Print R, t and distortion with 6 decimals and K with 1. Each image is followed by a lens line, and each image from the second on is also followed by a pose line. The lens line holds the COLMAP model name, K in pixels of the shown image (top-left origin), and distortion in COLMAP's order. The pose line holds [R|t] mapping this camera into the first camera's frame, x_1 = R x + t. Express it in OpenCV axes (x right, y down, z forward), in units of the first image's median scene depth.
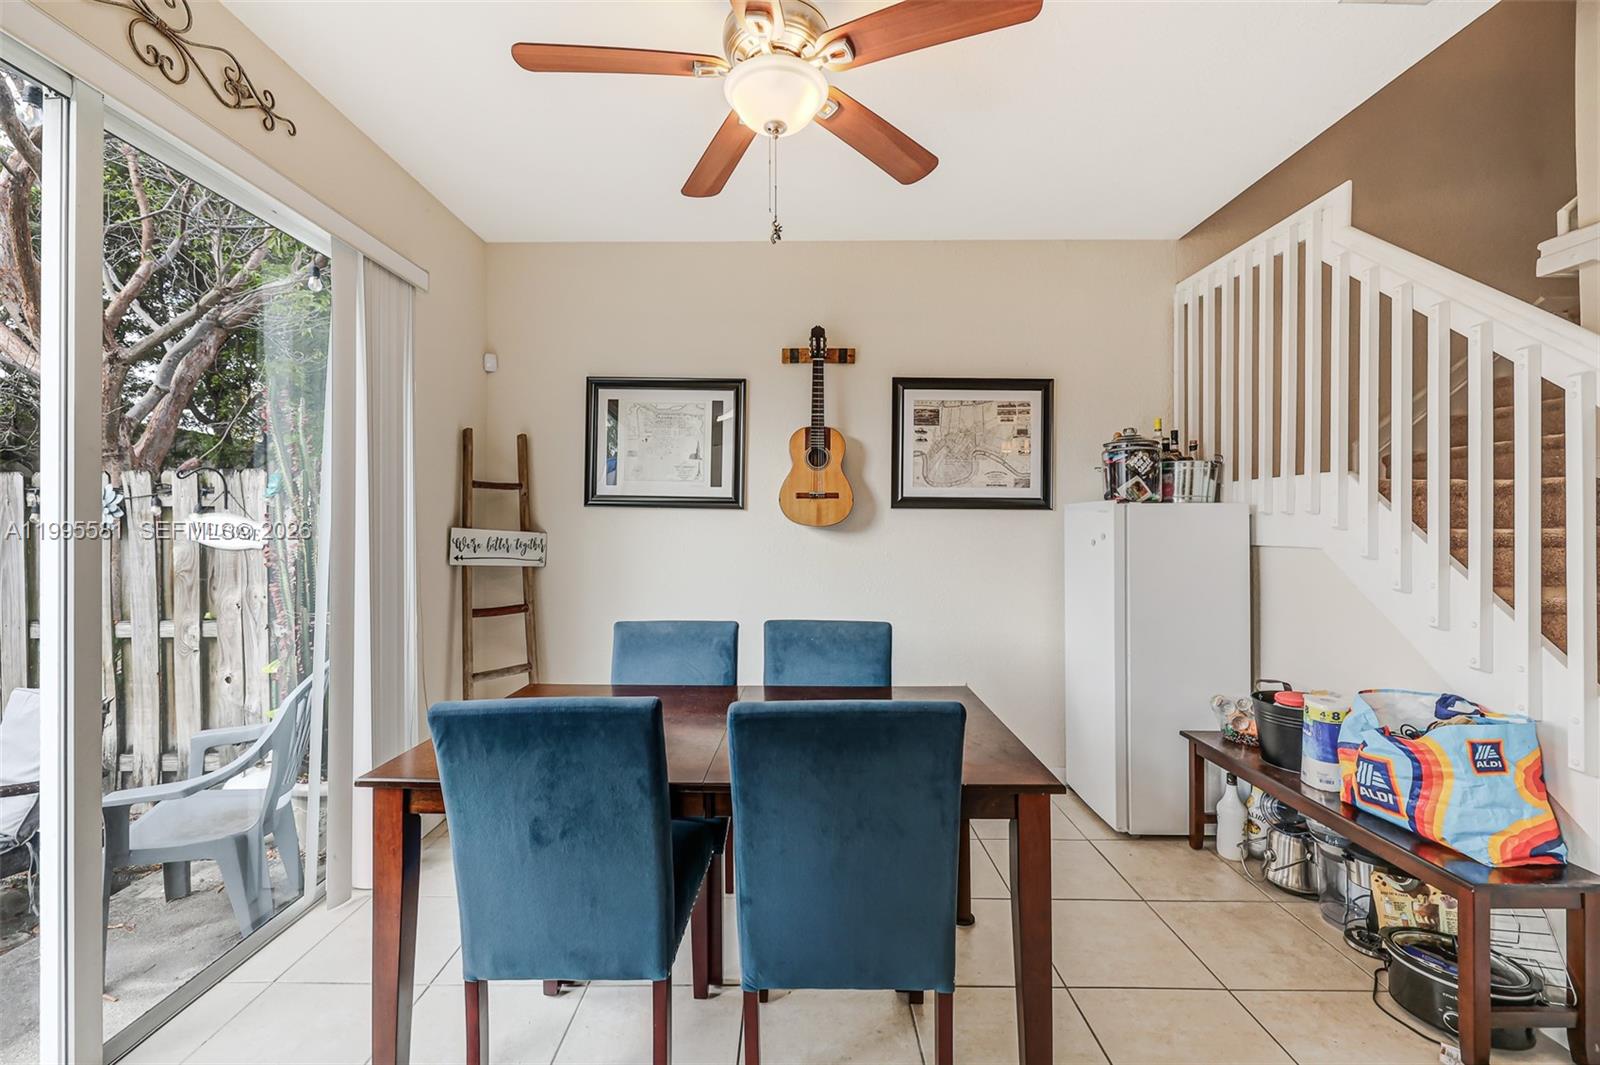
lens RADIAL K [[675.7, 0, 793.5], [0, 675.7, 526.5], [0, 0, 1]] dist [-0.000710, -0.001148]
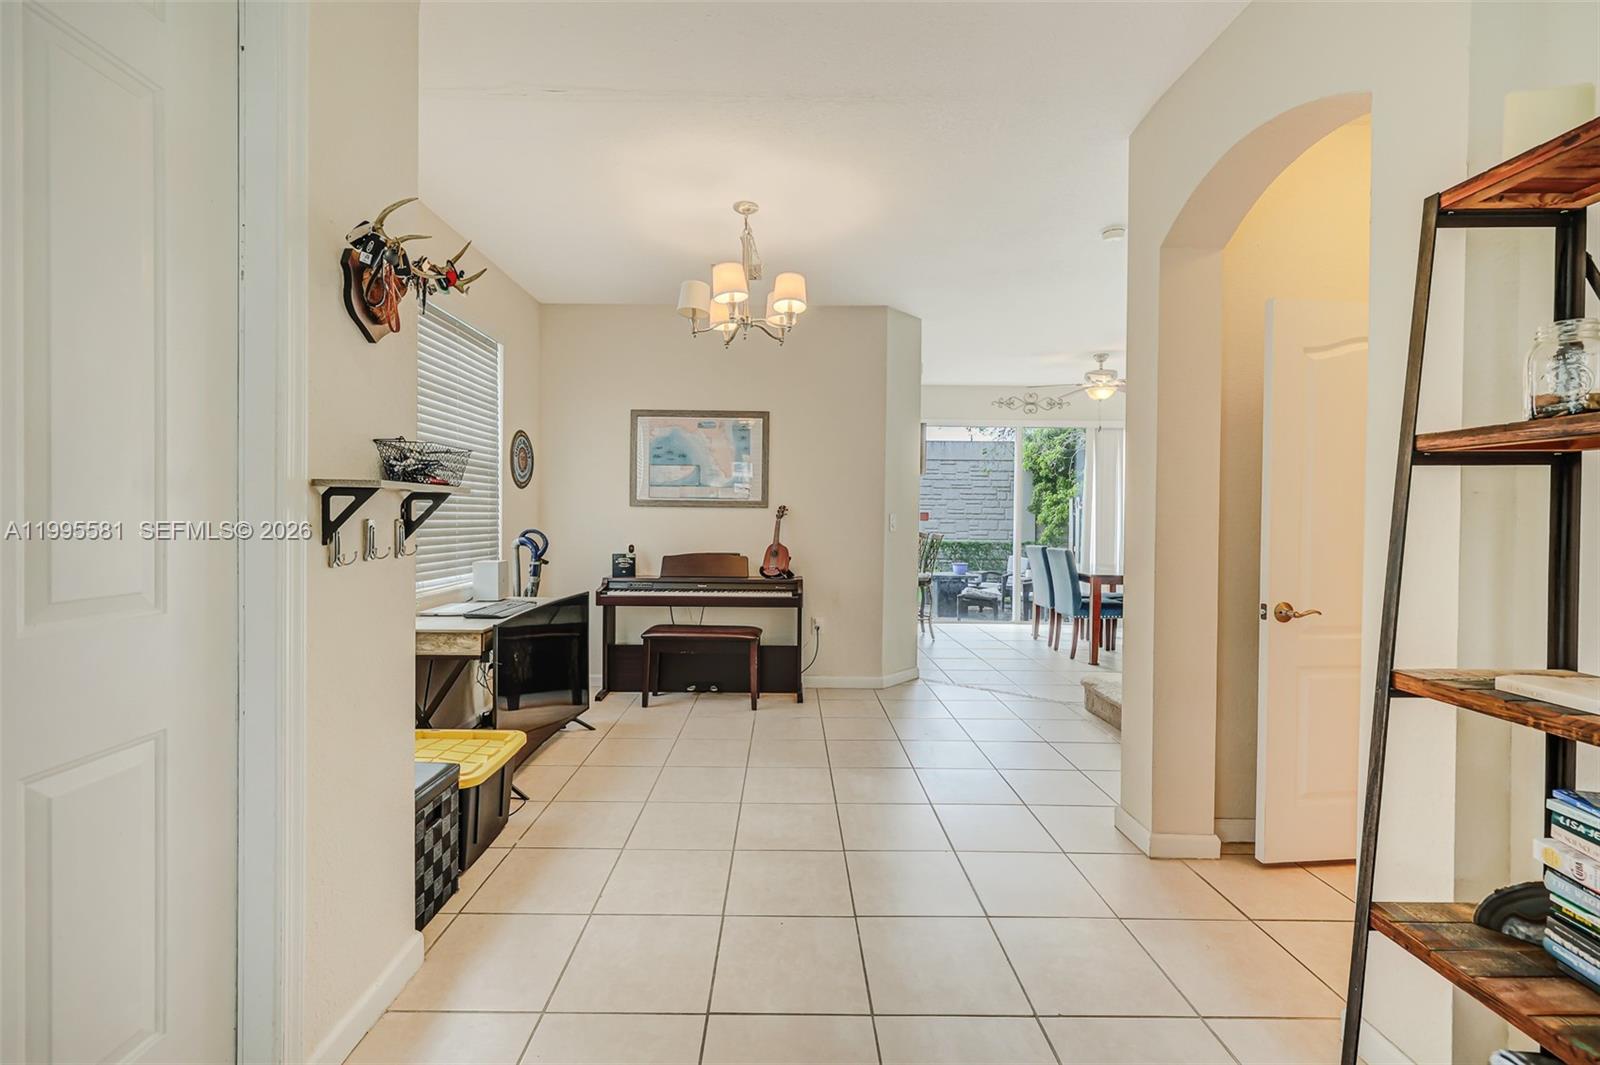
lens RADIAL K [[675.7, 0, 783.8], [0, 675.7, 524.7], [0, 0, 1]] dist [-0.000710, -0.001148]
pose [[0.007512, 0.016208, -0.999840, 1.809091], [-0.009852, 0.999821, 0.016134, 0.013603], [0.999923, 0.009729, 0.007670, -0.351660]]
